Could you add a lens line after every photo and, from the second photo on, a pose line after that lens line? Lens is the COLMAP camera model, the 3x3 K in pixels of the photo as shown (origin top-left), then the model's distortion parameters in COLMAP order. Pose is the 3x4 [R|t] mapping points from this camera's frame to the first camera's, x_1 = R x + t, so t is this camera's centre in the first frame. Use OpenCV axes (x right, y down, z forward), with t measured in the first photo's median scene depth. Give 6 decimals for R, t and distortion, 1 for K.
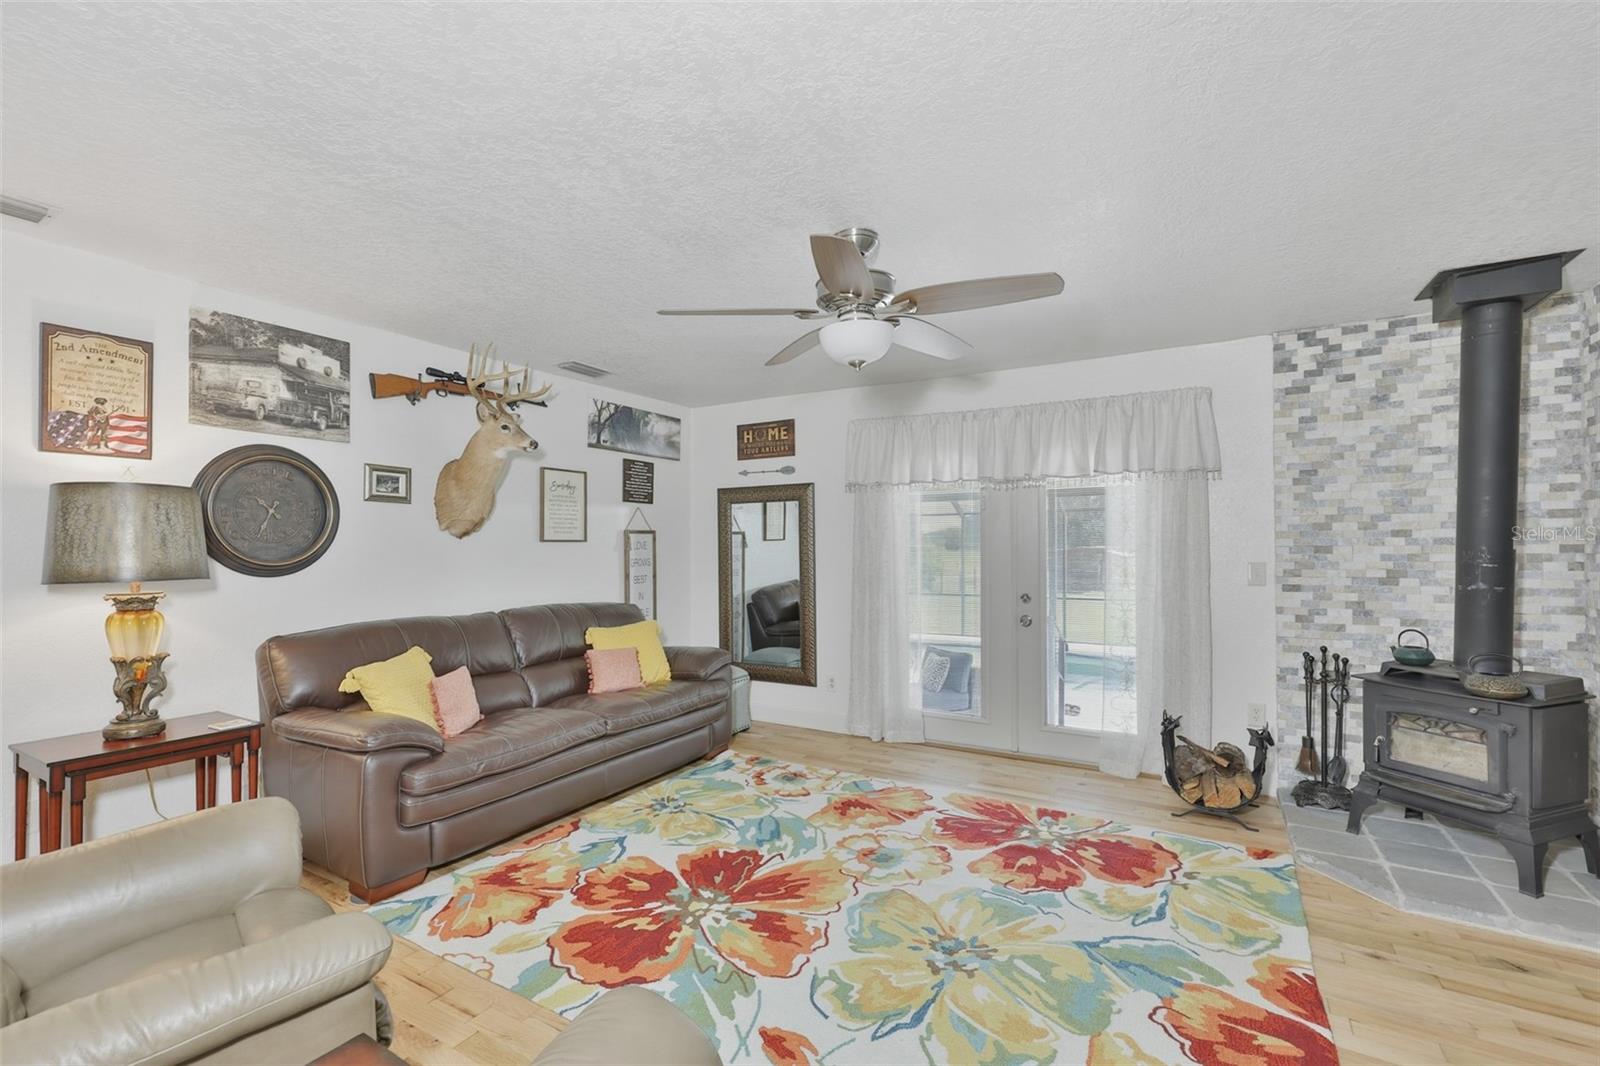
lens RADIAL K [[697.4, 0, 790.6], [0, 697.4, 540.0], [0, 0, 1]] dist [-0.005001, 0.000810]
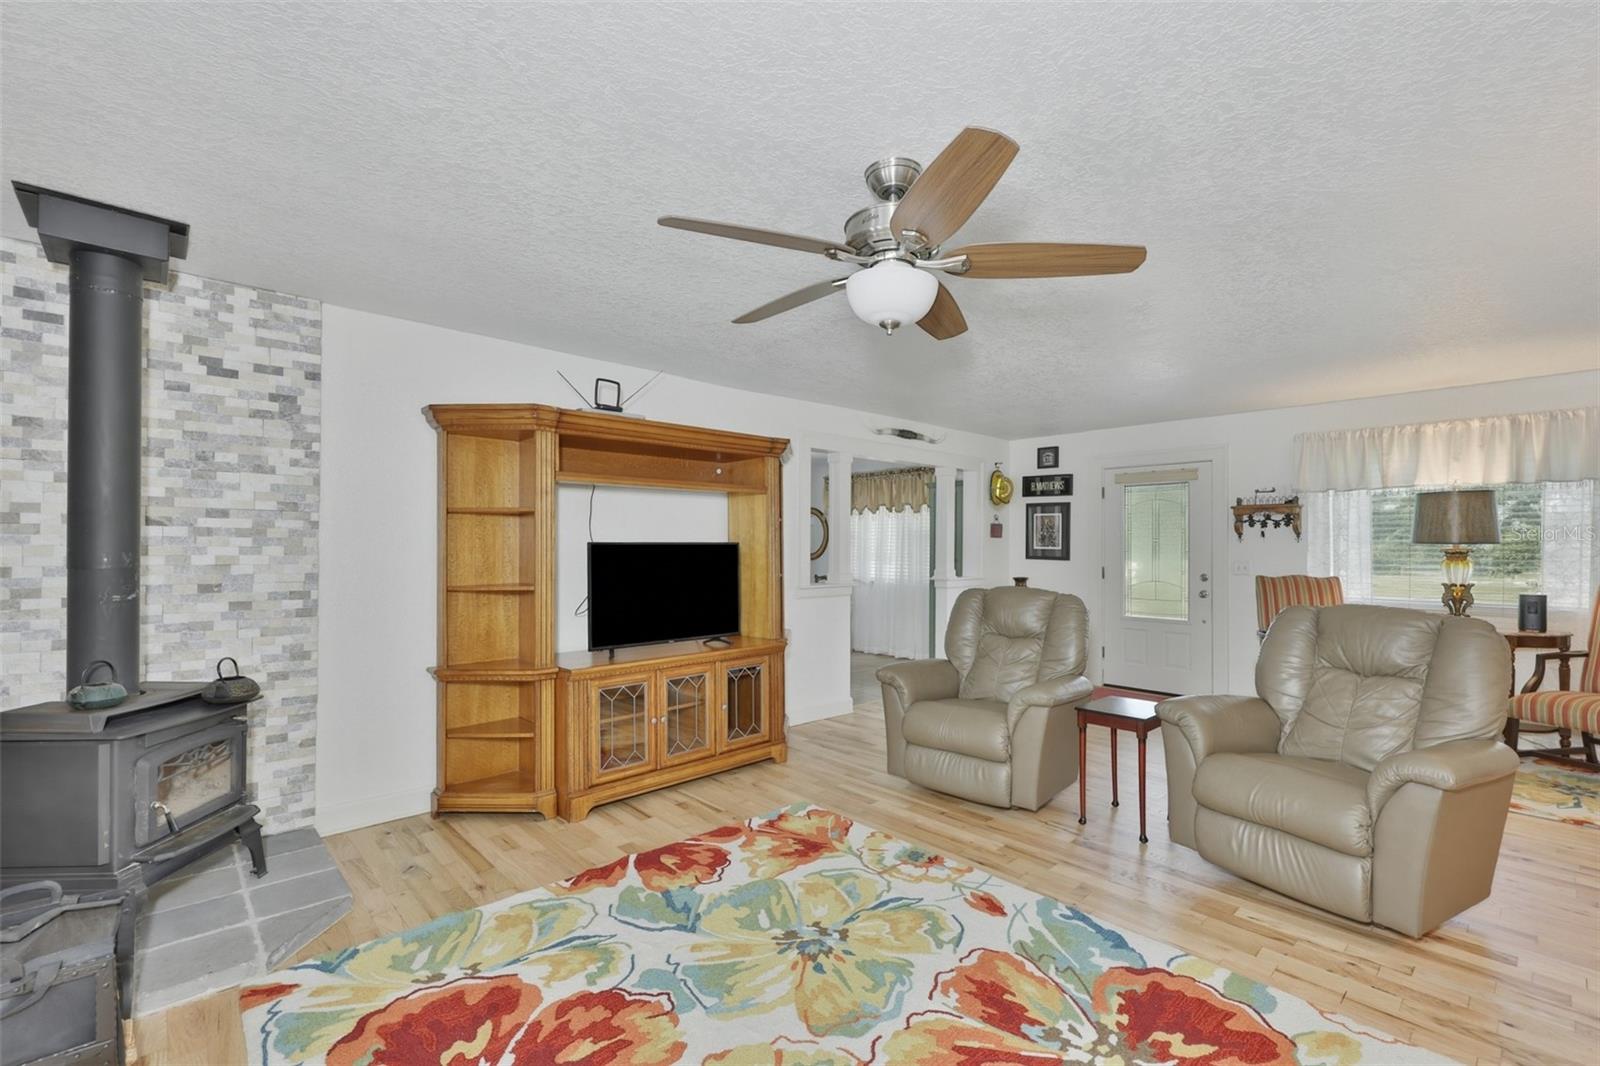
lens RADIAL K [[697.4, 0, 802.8], [0, 697.4, 541.2], [0, 0, 1]] dist [-0.005001, 0.000810]
pose [[-0.959643, 0.007053, 0.281132, -0.033867], [0.001989, 0.999831, -0.018295, 0.015837], [-0.281214, -0.016997, -0.959495, 1.630552]]
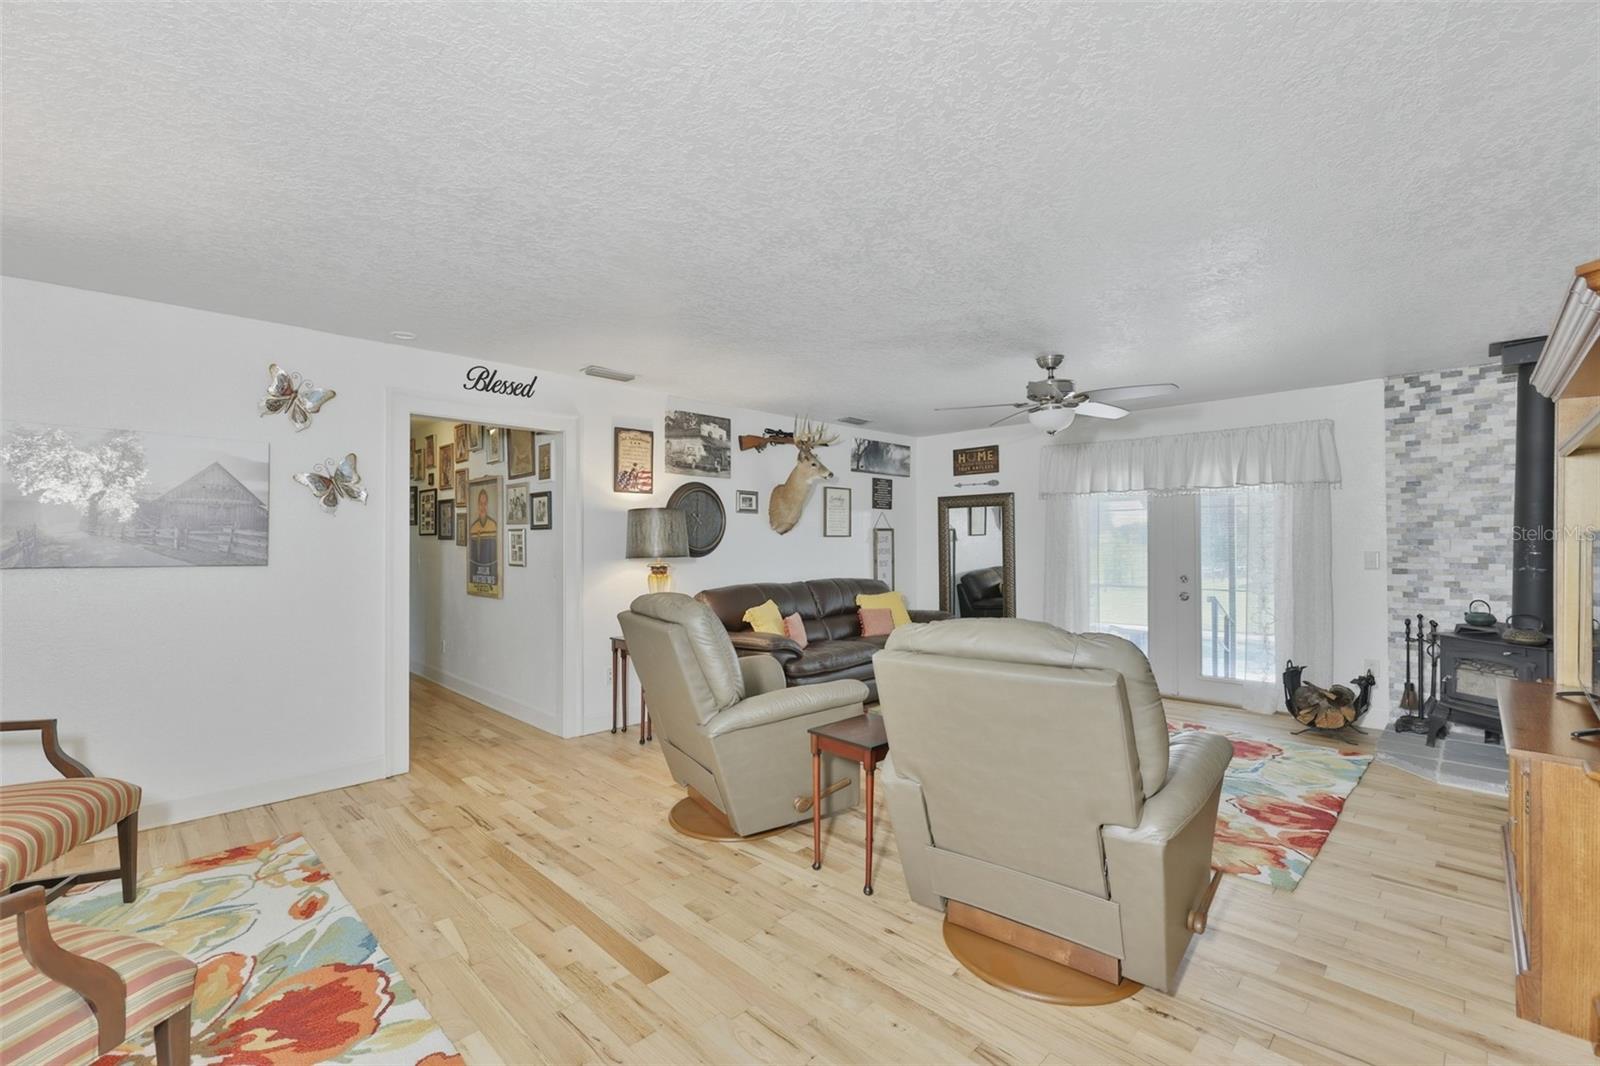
lens RADIAL K [[697.4, 0, 790.0], [0, 697.4, 534.7], [0, 0, 1]] dist [-0.005001, 0.000810]
pose [[0.968736, -0.002221, -0.248083, -0.090953], [0.002427, 0.999997, 0.000525, -0.004773], [0.248081, -0.001110, 0.968739, -0.721483]]
